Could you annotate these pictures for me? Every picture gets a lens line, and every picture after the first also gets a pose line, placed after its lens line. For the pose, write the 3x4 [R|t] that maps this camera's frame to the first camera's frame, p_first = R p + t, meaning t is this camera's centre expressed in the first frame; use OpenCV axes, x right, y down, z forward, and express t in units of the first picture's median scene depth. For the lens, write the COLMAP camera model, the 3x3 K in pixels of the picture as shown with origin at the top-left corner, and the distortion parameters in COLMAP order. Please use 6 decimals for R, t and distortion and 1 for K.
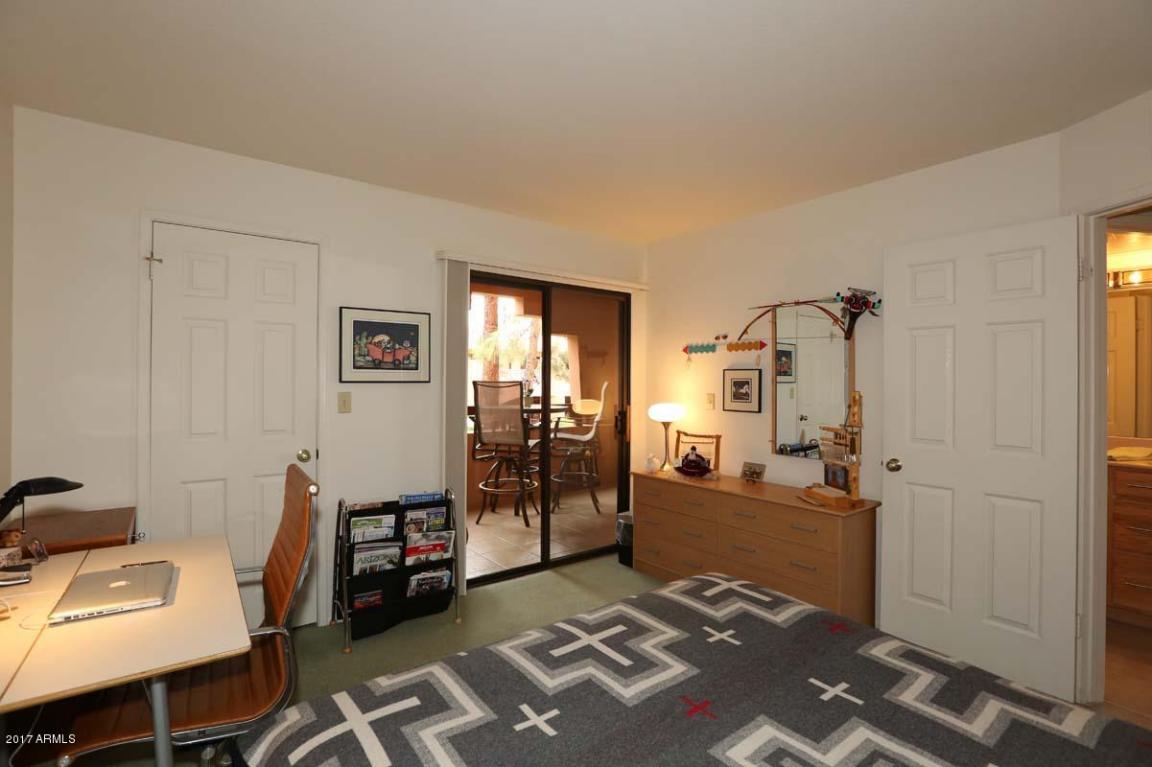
lens RADIAL K [[532.1, 0, 580.5], [0, 532.1, 384.5], [0, 0, 1]] dist [-0.001143, 0.001787]
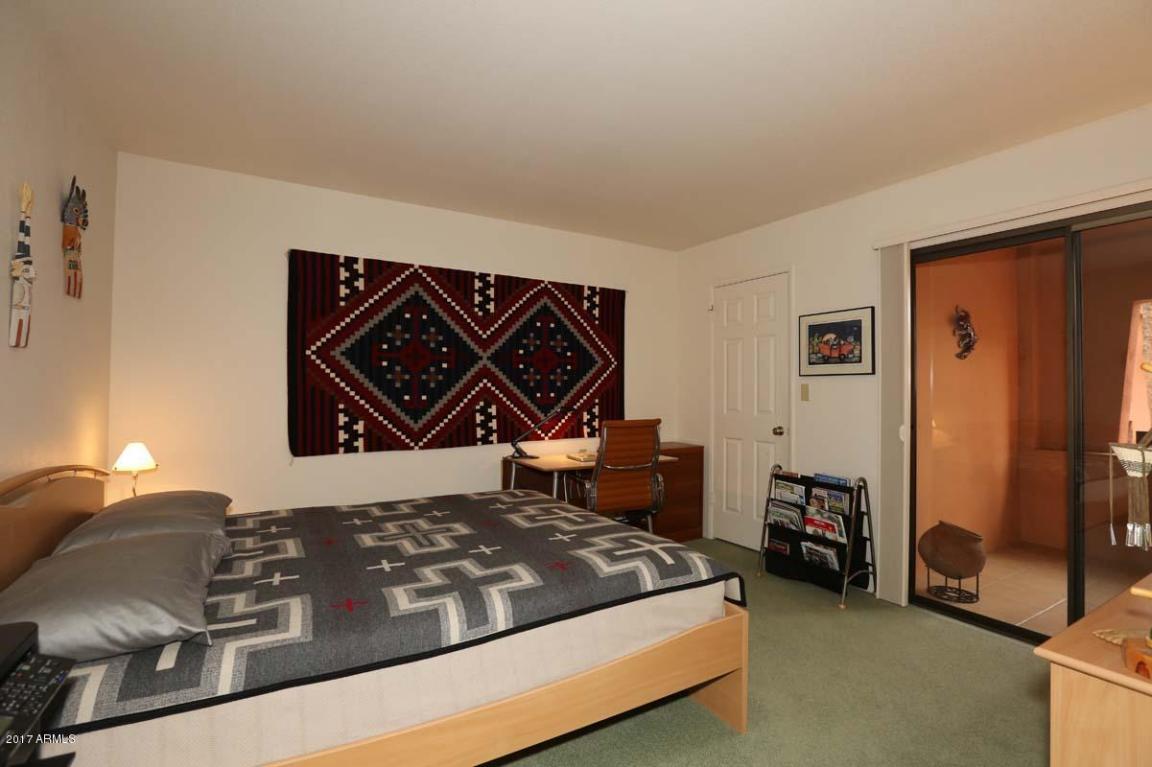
lens RADIAL K [[532.1, 0, 573.5], [0, 532.1, 380.3], [0, 0, 1]] dist [-0.001143, 0.001787]
pose [[-0.097407, -0.018772, -0.995068, 0.845326], [-0.010020, 0.999790, -0.017880, 0.033738], [0.995194, 0.008229, -0.097575, 0.582169]]
